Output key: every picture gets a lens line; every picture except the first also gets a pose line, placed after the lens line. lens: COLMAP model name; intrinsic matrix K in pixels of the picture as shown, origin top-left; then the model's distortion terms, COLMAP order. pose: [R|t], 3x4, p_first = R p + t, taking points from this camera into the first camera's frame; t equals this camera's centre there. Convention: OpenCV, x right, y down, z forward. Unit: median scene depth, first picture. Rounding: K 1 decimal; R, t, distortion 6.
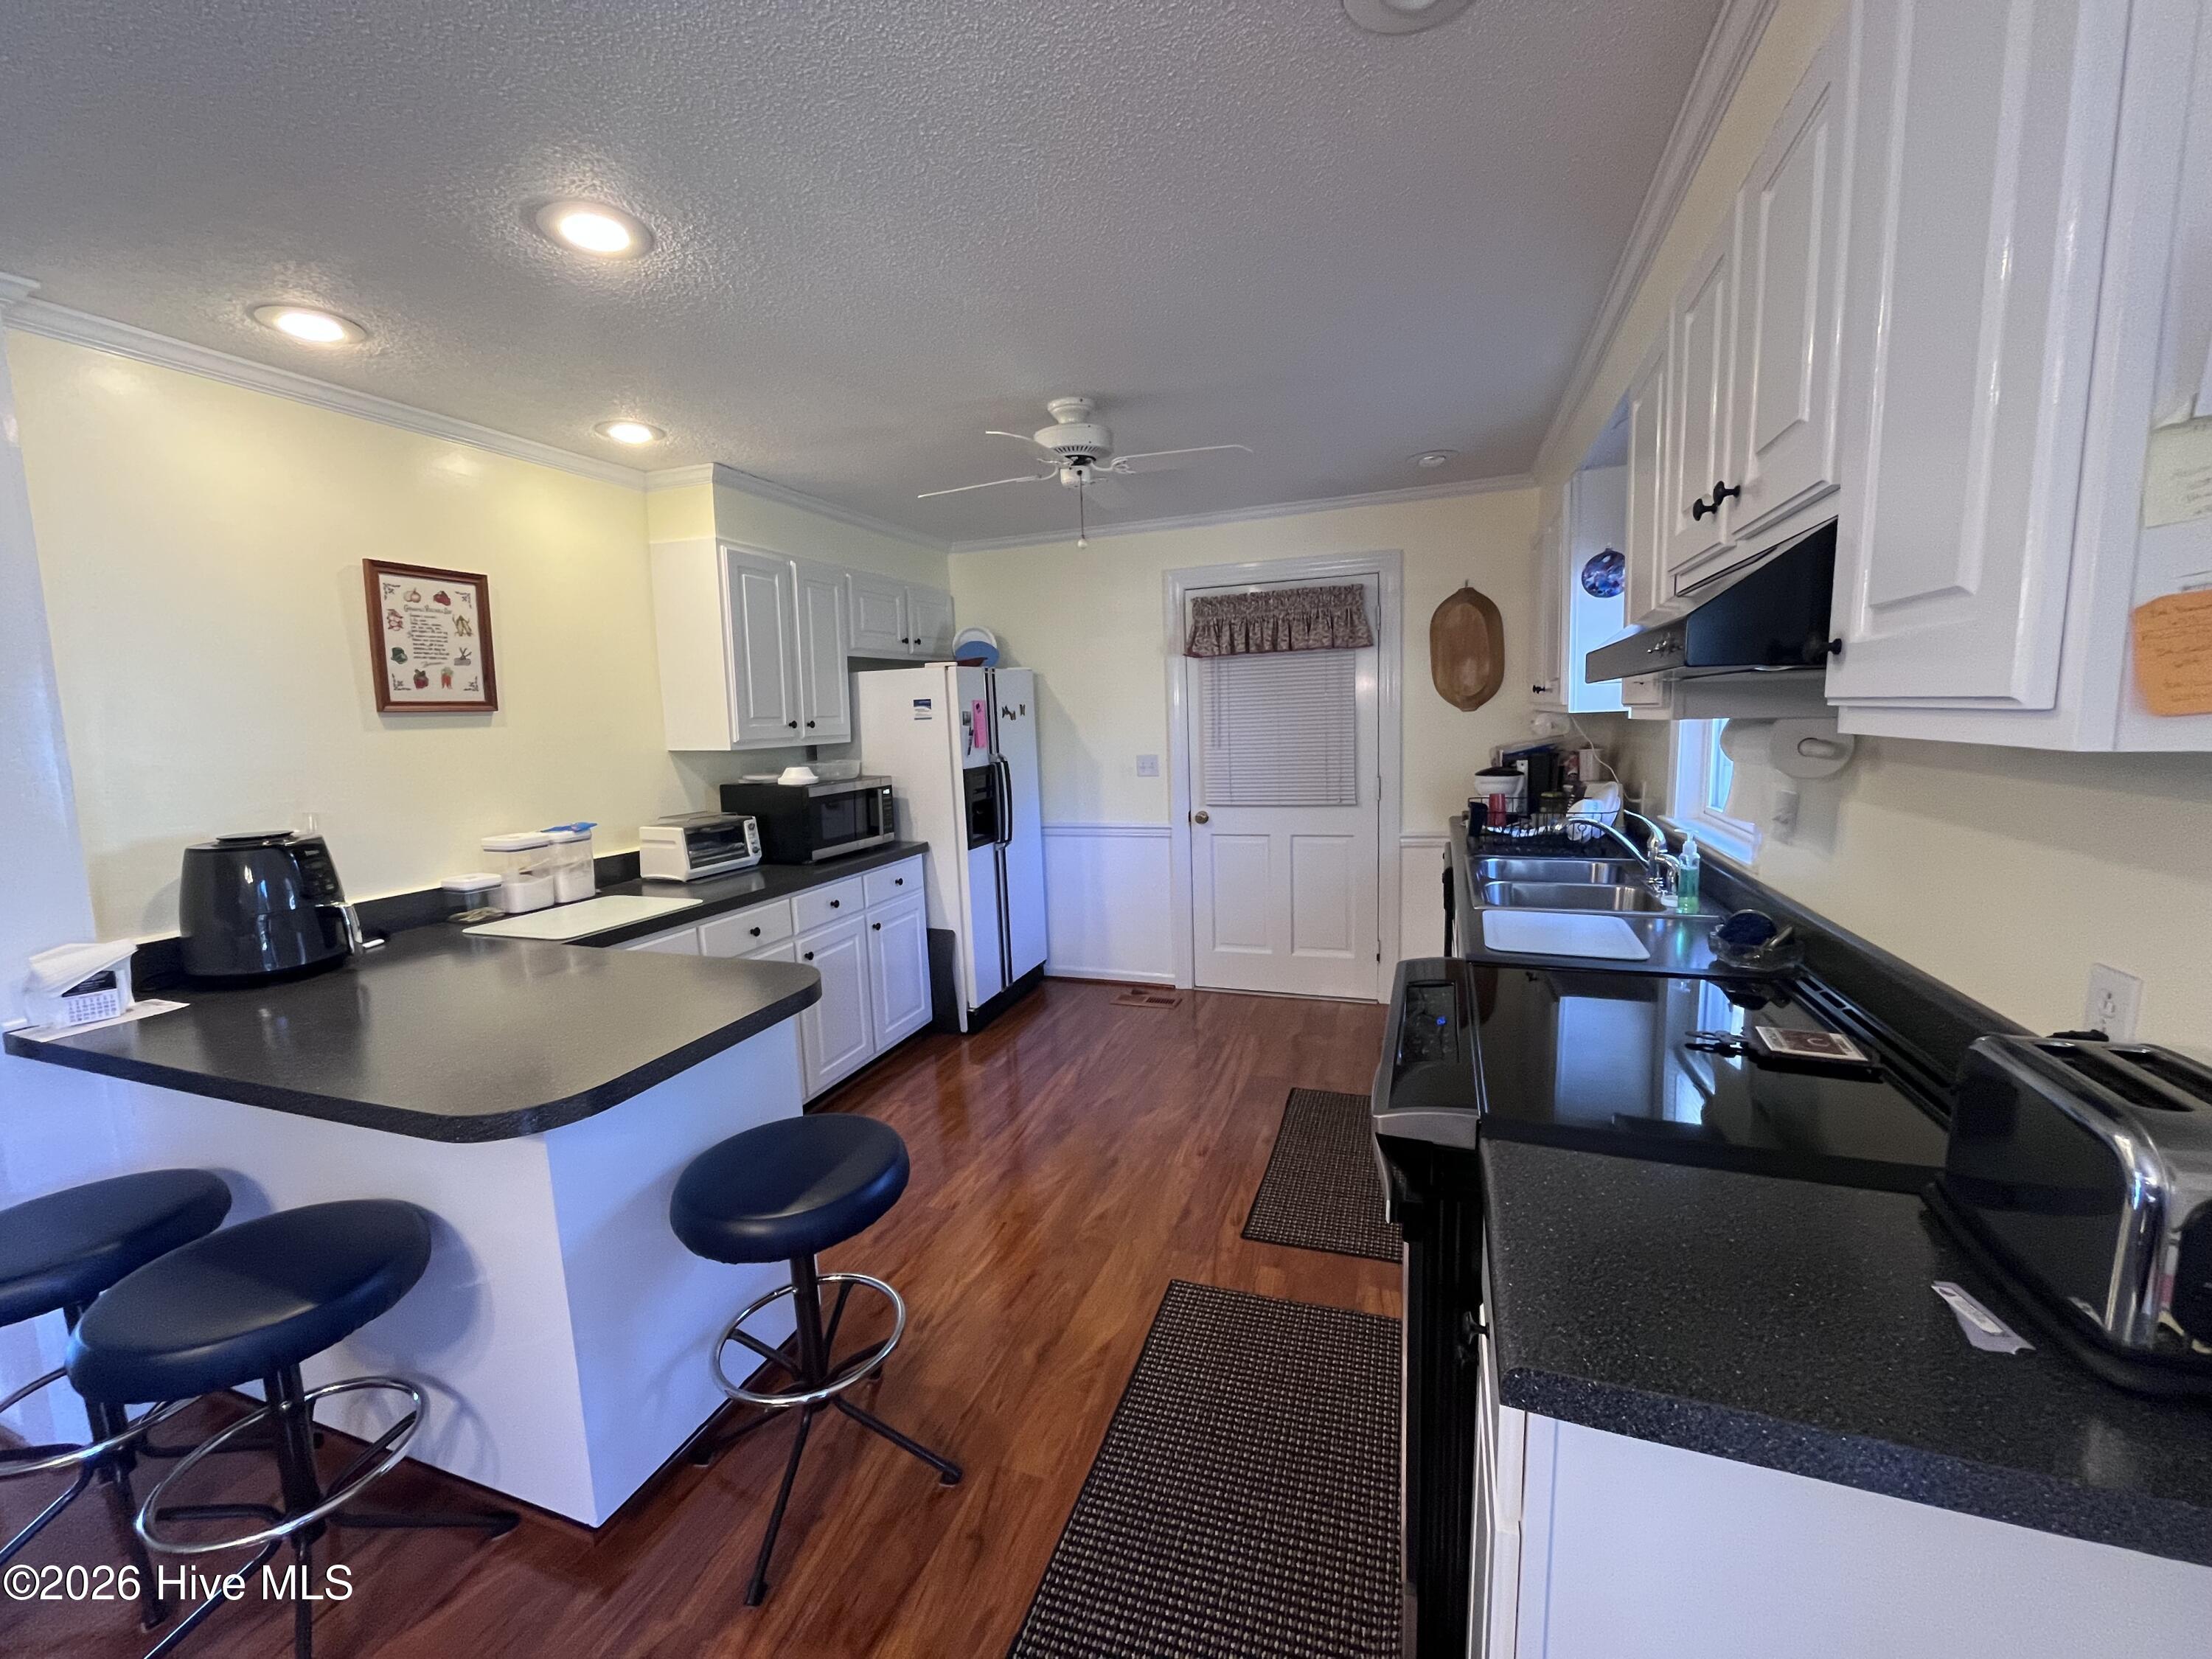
lens RADIAL K [[894.3, 0, 1099.3], [0, 894.3, 826.2], [0, 0, 1]] dist [-0.003197, -0.000145]
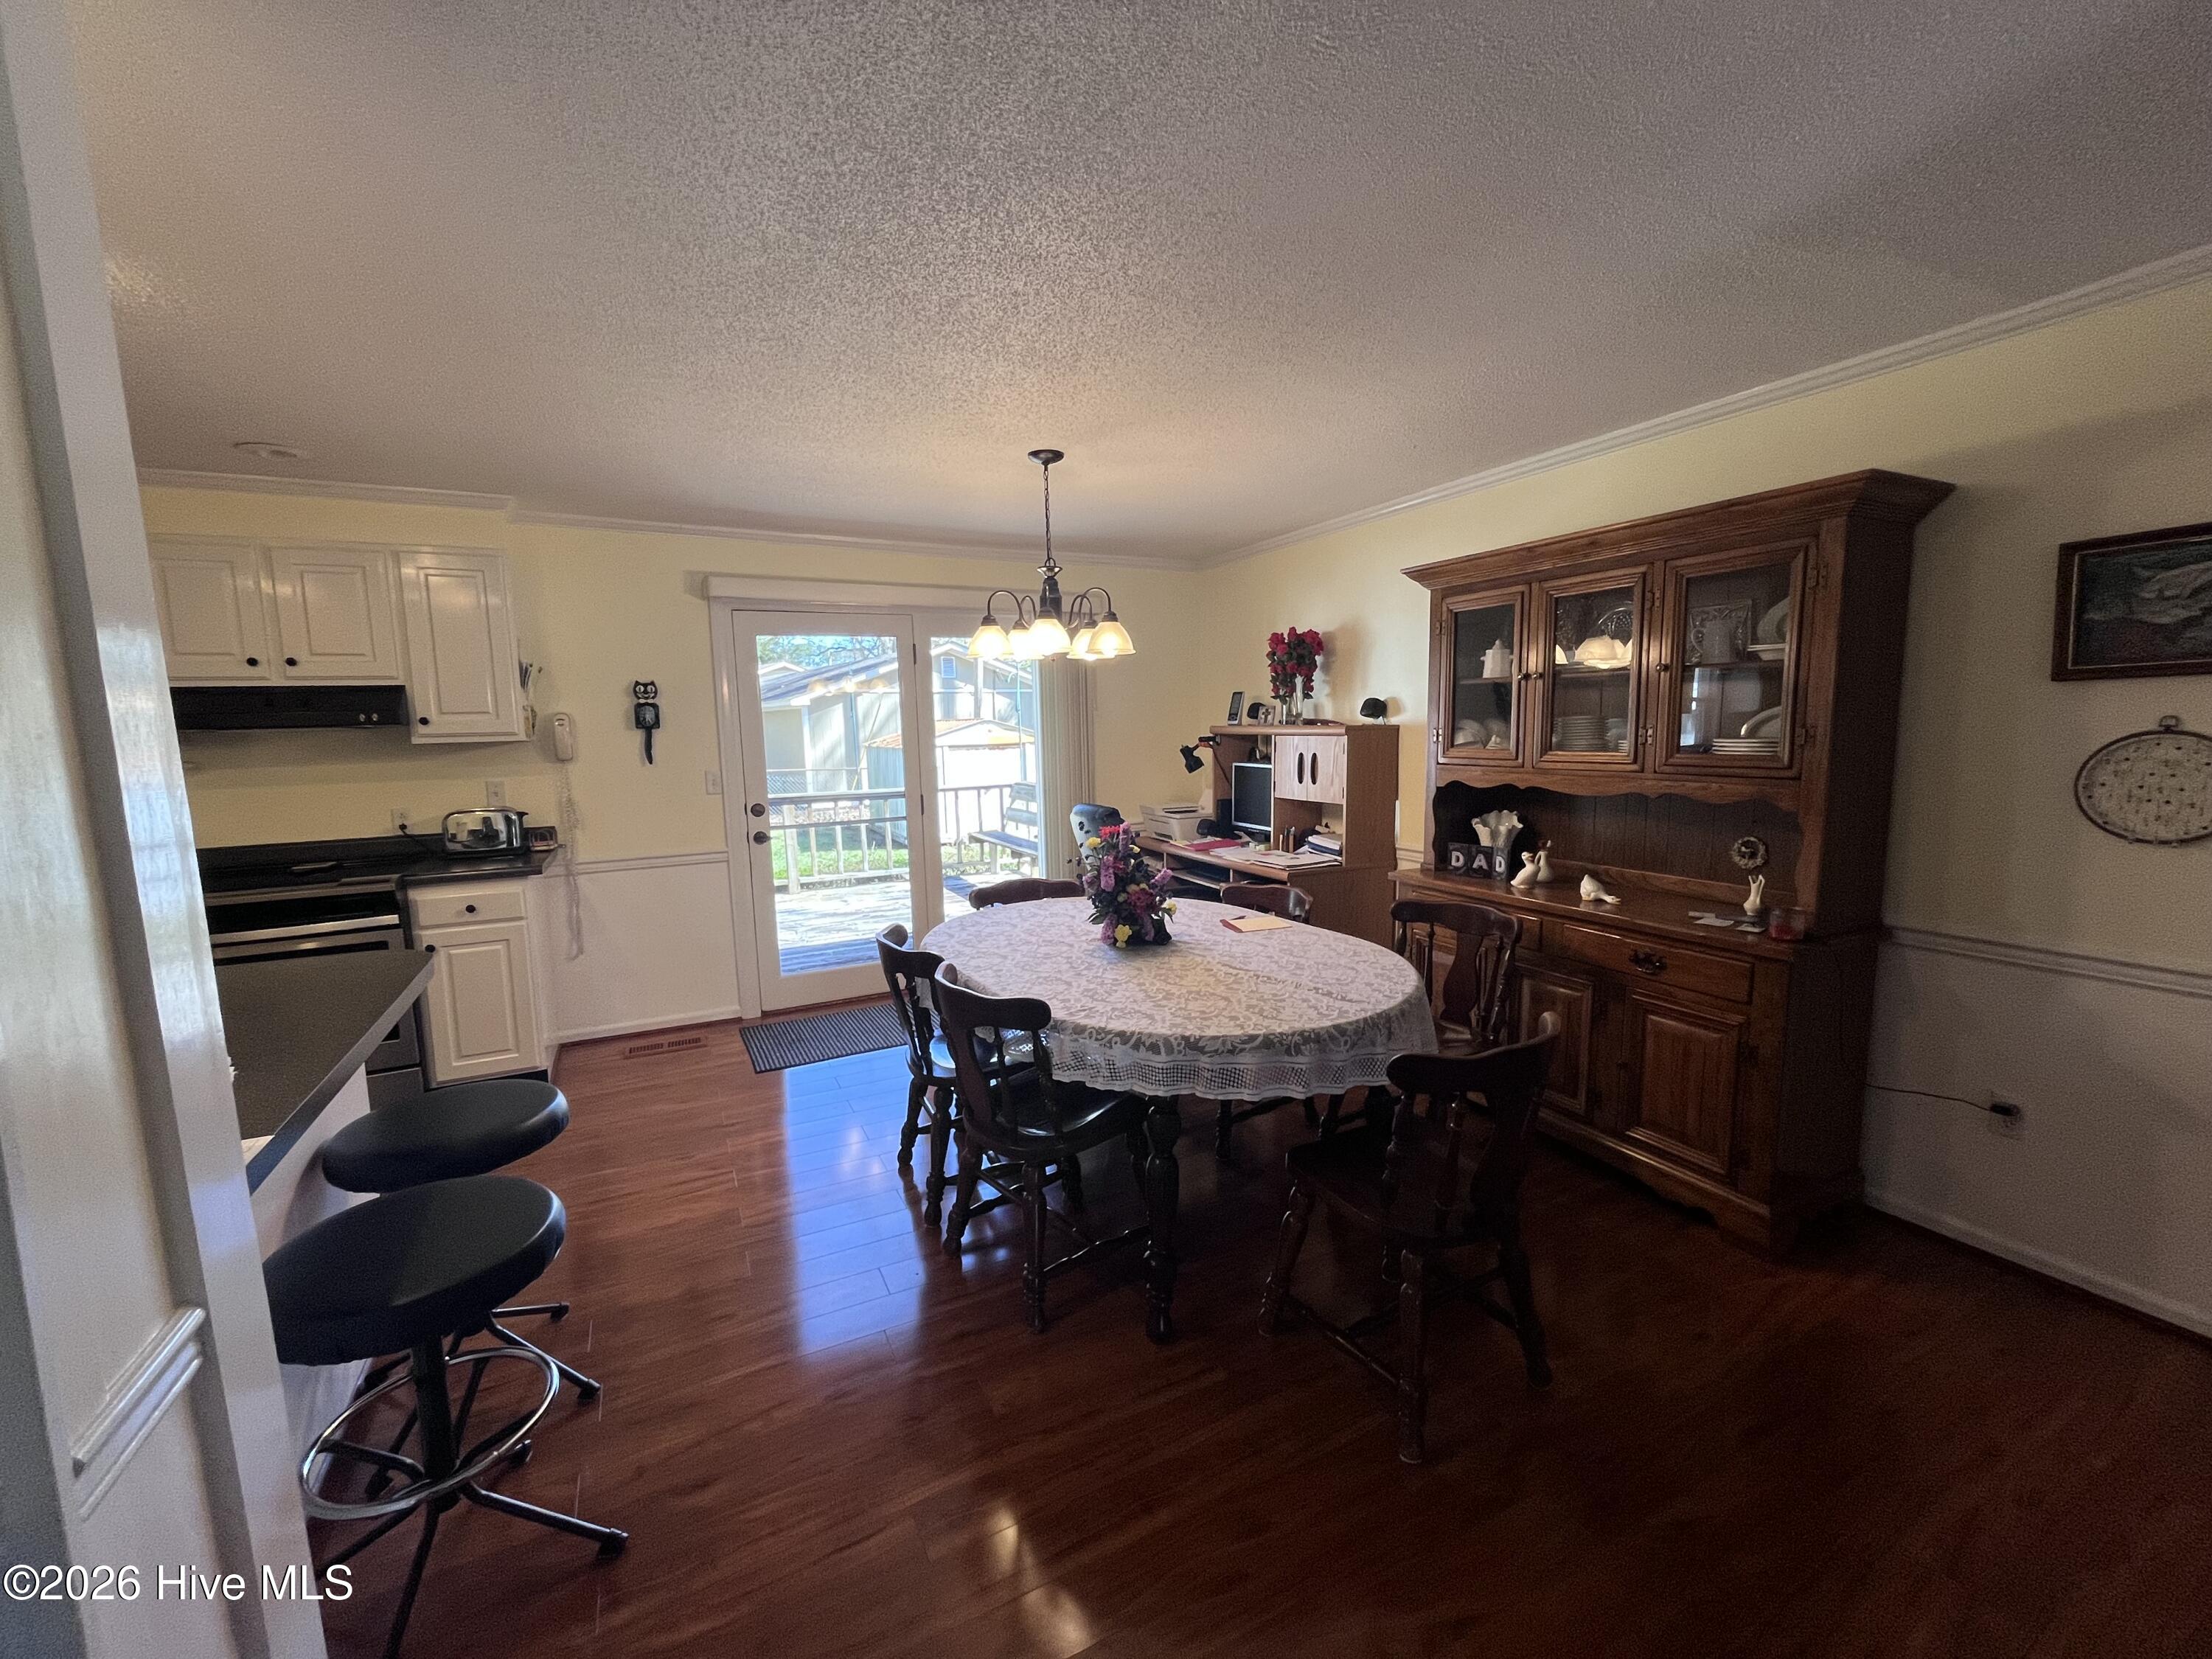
lens RADIAL K [[894.3, 0, 1099.3], [0, 894.3, 826.2], [0, 0, 1]] dist [-0.003197, -0.000145]
pose [[-0.720878, -0.028951, 0.692457, -0.836641], [0.135281, 0.974031, 0.181557, -0.012790], [-0.679730, 0.224556, -0.698241, 0.379750]]
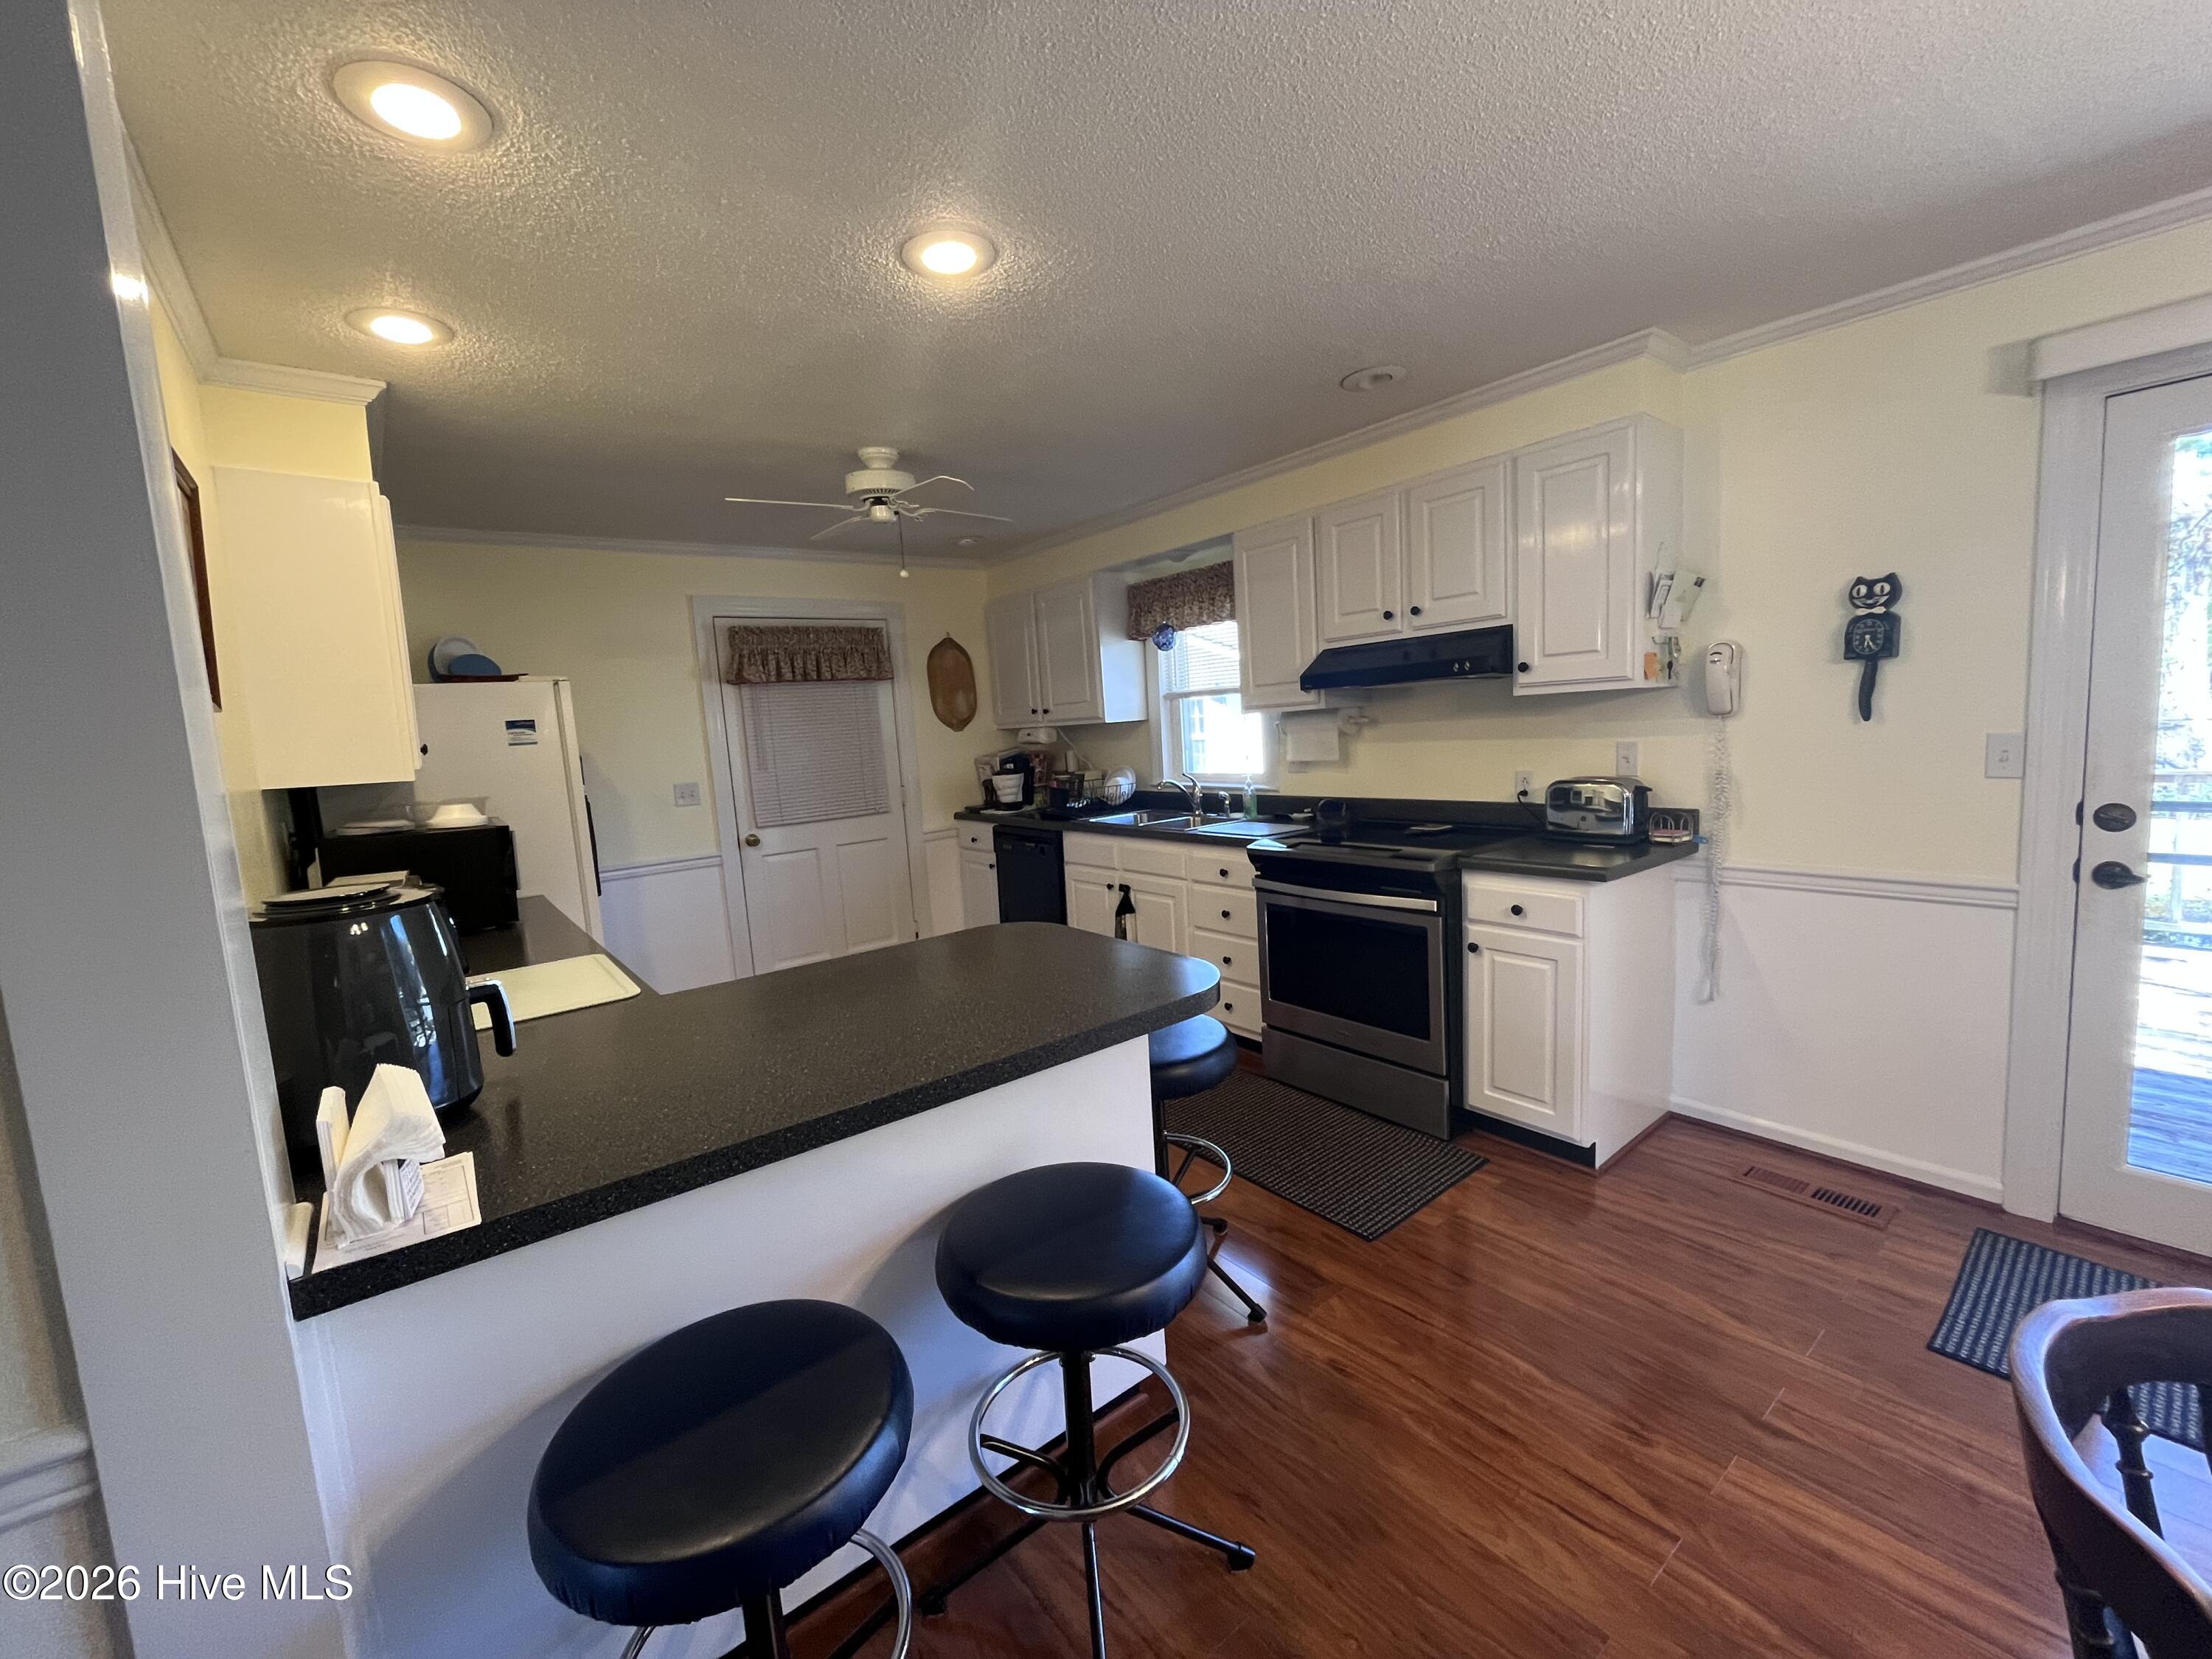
lens RADIAL K [[894.3, 0, 1099.3], [0, 894.3, 826.2], [0, 0, 1]] dist [-0.003197, -0.000145]
pose [[0.546451, -0.096585, 0.831903, -0.556520], [0.147937, 0.988840, 0.017630, 0.016027], [-0.824322, 0.113435, 0.554641, 0.115538]]
